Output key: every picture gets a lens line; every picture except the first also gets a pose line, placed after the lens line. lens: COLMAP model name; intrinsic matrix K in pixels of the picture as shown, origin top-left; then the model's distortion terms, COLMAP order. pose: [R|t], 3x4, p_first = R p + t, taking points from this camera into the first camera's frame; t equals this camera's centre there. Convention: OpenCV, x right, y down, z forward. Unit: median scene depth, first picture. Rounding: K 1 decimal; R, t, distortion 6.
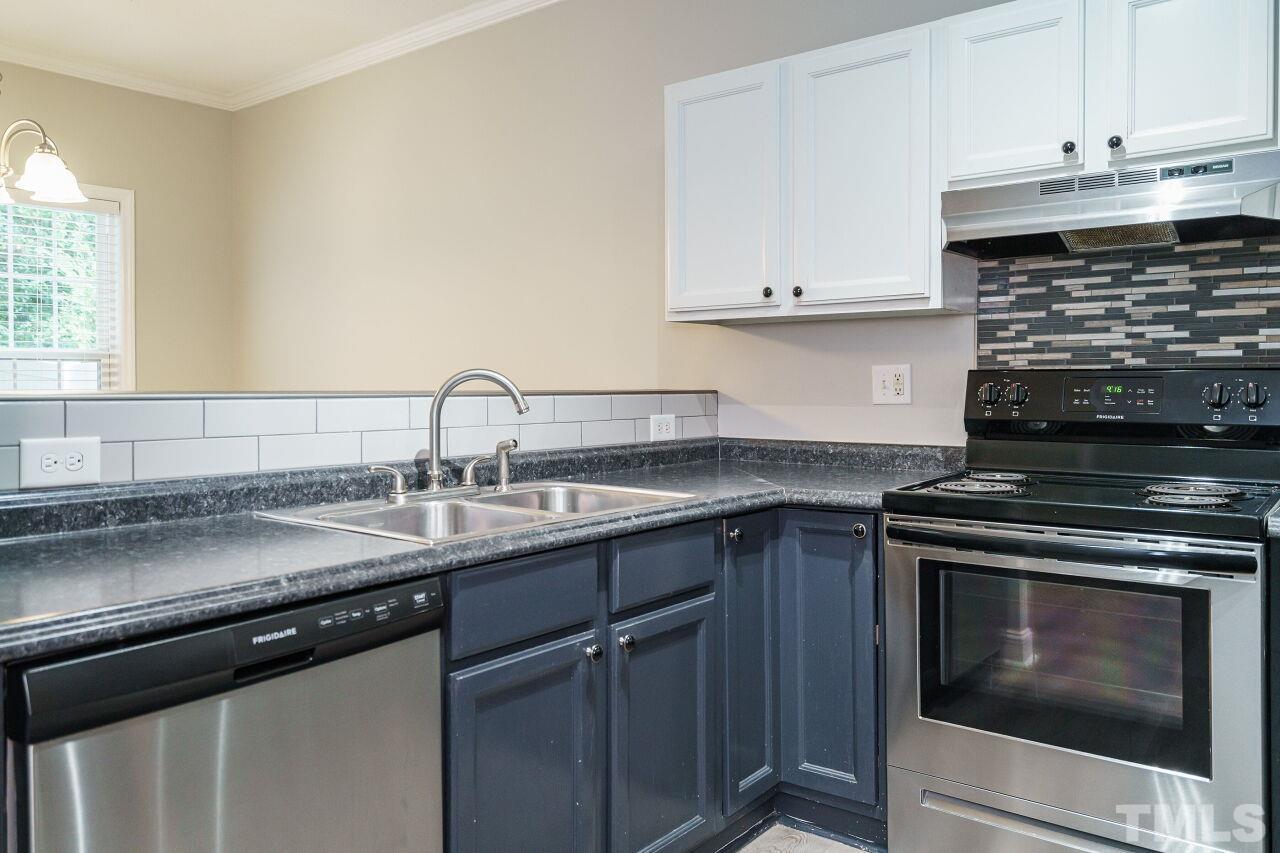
lens RADIAL K [[952.4, 0, 640.0], [0, 952.4, 393.2], [0, 0, 1]] dist [0.000478, -0.001244]
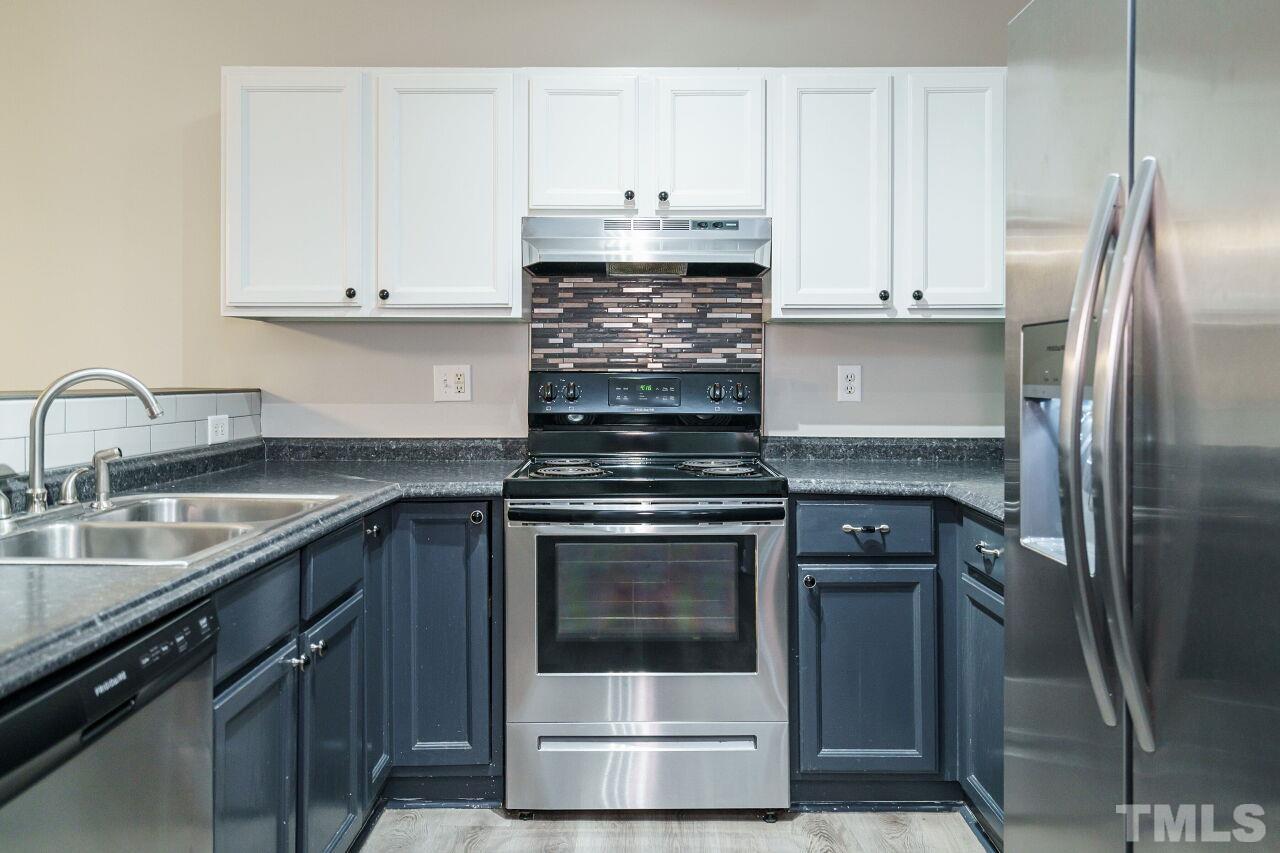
lens RADIAL K [[946.6, 0, 643.8], [0, 946.6, 368.0], [0, 0, 1]] dist [-0.000893, -0.002520]
pose [[0.787495, 0.009310, 0.616251, -0.277544], [0.002821, 0.999821, -0.018710, -0.006887], [-0.616314, 0.016473, 0.787328, 0.012384]]
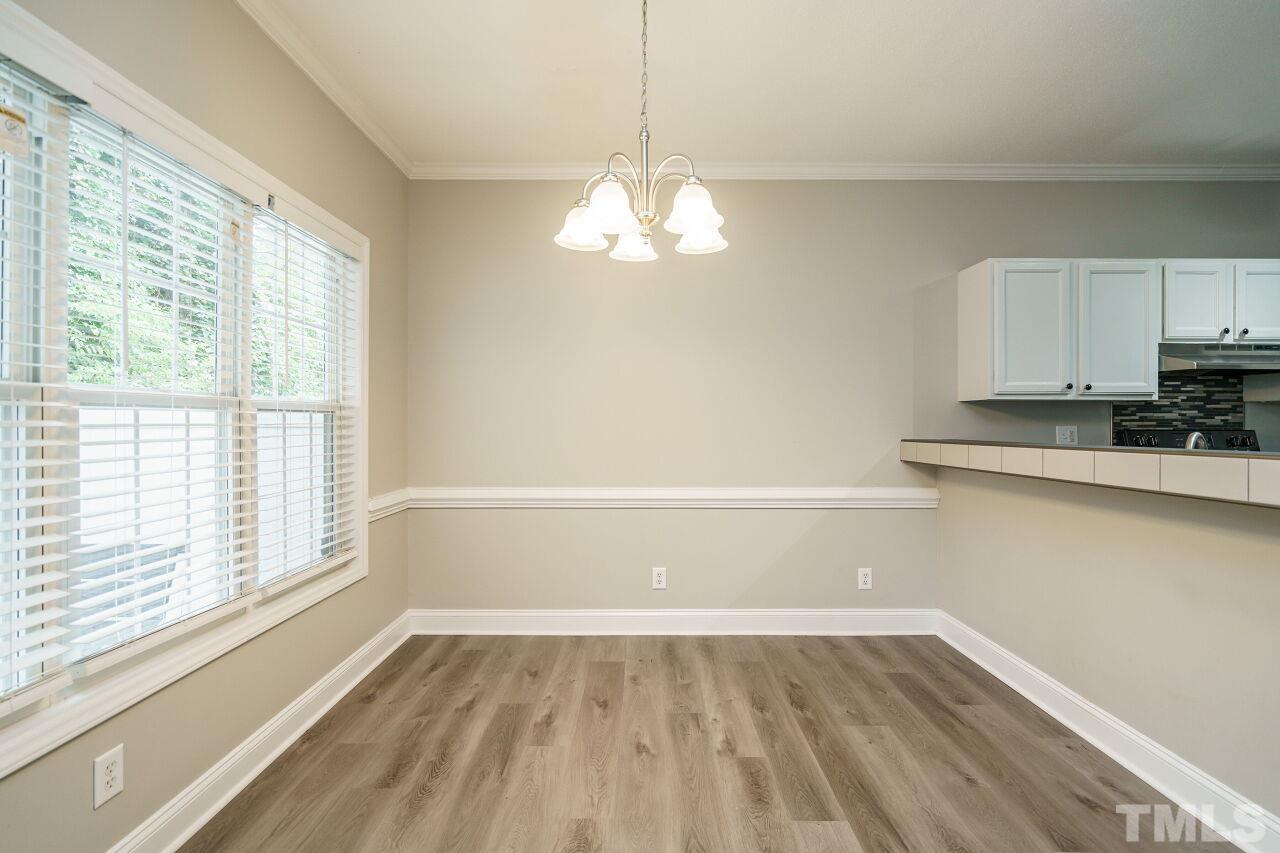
lens RADIAL K [[580.6, 0, 640.0], [0, 580.6, 426.5], [0, 0, 1]] dist [-0.014605, -0.000063]
pose [[0.790114, 0.002517, 0.612954, -1.349285], [0.005463, 0.999923, -0.011148, -0.024986], [-0.612935, 0.012156, 0.790040, 0.730698]]
